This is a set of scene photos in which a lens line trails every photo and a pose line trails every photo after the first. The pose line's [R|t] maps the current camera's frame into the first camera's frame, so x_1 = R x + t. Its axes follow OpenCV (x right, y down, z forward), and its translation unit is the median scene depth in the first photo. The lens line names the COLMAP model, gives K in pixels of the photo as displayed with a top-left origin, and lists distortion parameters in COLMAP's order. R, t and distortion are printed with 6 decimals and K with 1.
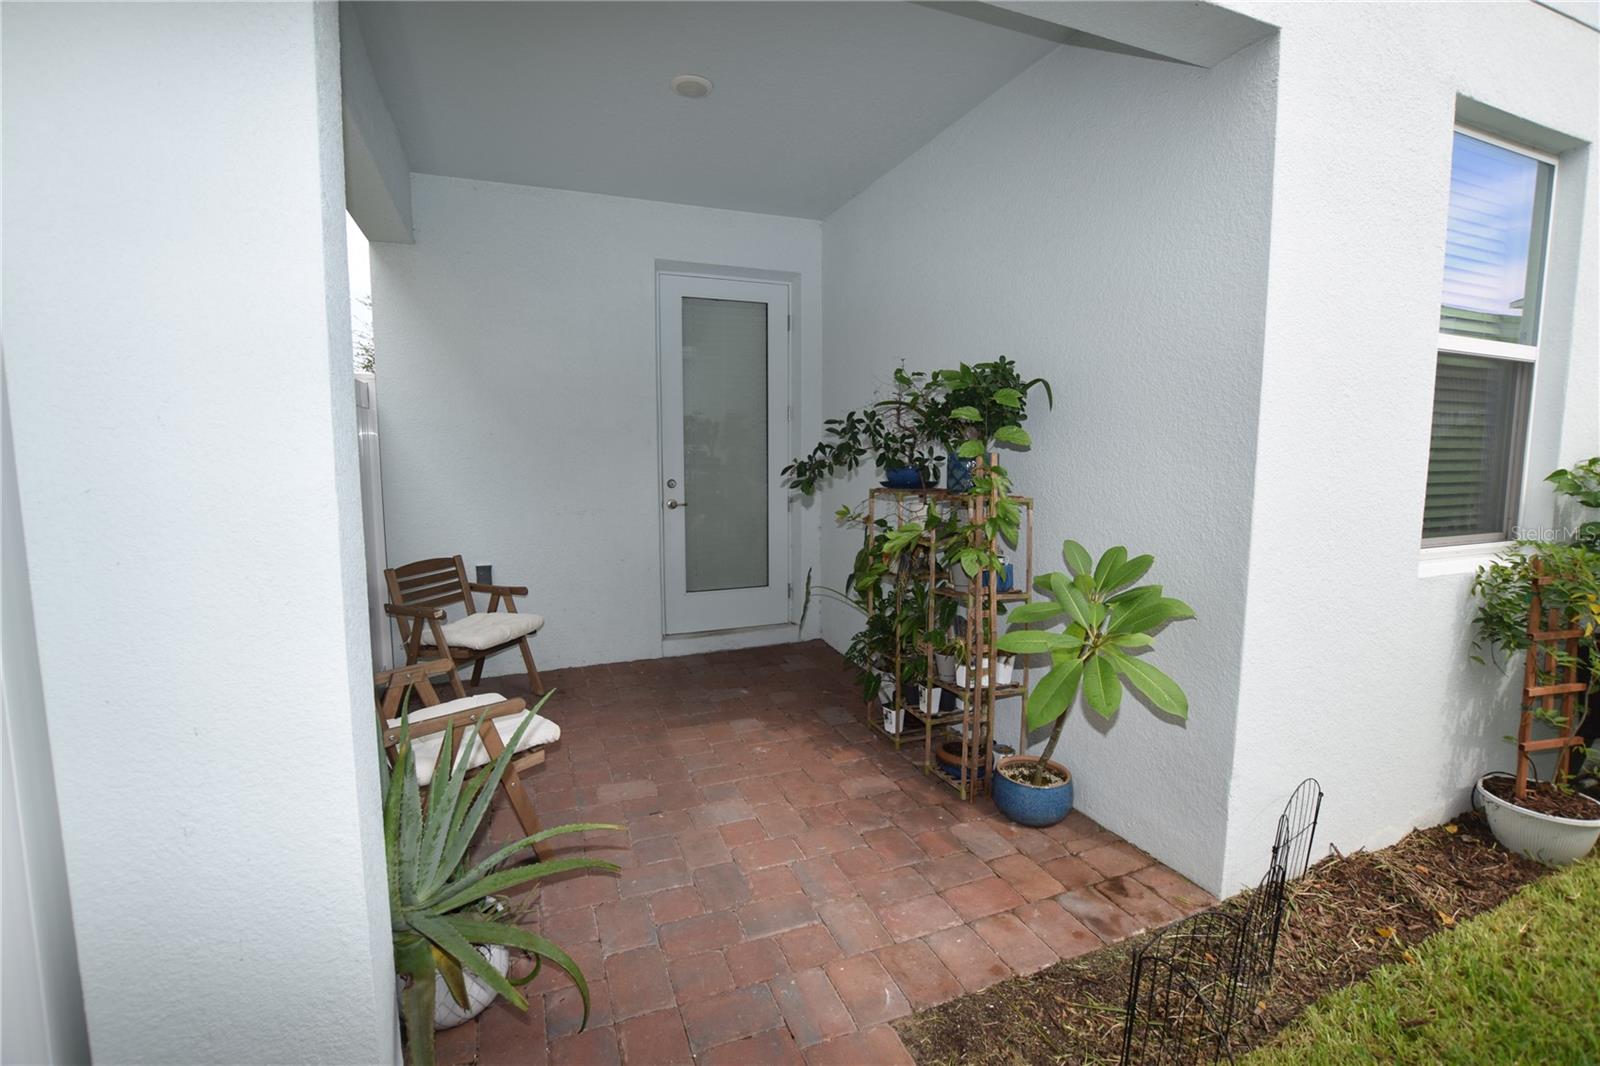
lens RADIAL K [[706.1, 0, 794.5], [0, 706.1, 533.8], [0, 0, 1]] dist [-0.037161, 0.006080]
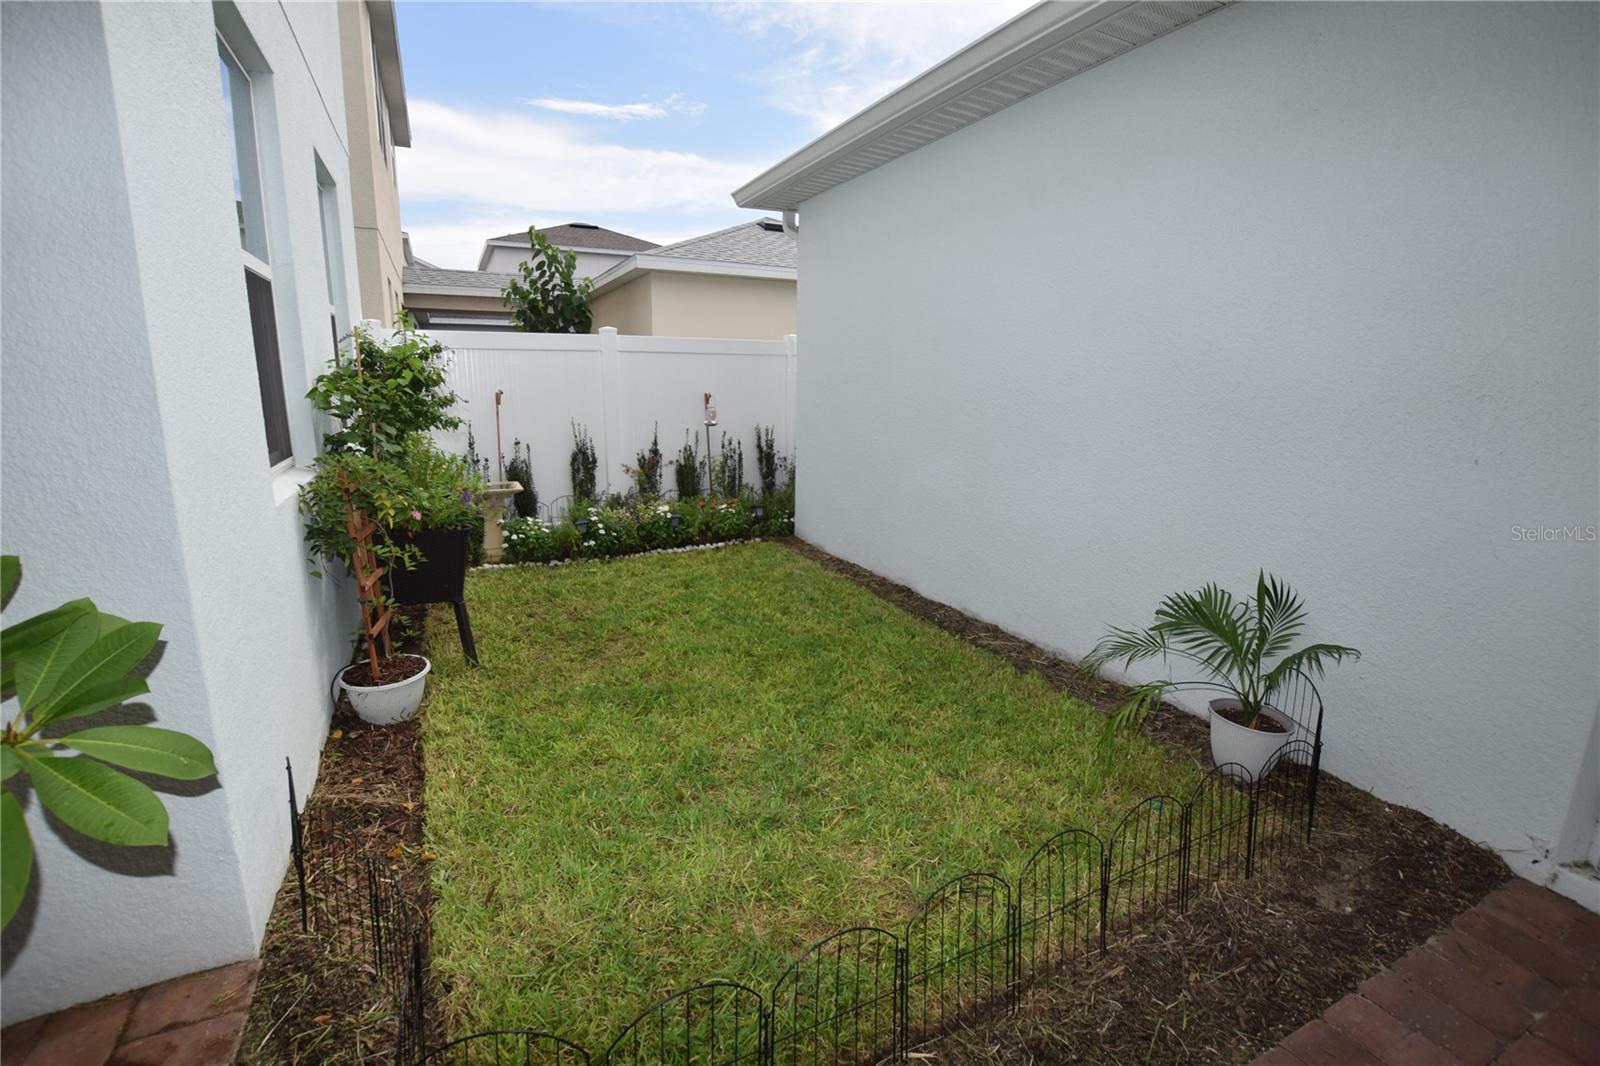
lens RADIAL K [[706.1, 0, 795.2], [0, 706.1, 521.3], [0, 0, 1]] dist [-0.037161, 0.006080]
pose [[-0.078673, -0.205595, 0.975470, -0.077903], [0.104124, 0.971456, 0.213147, -0.046822], [-0.991448, 0.118339, -0.055020, 0.358777]]
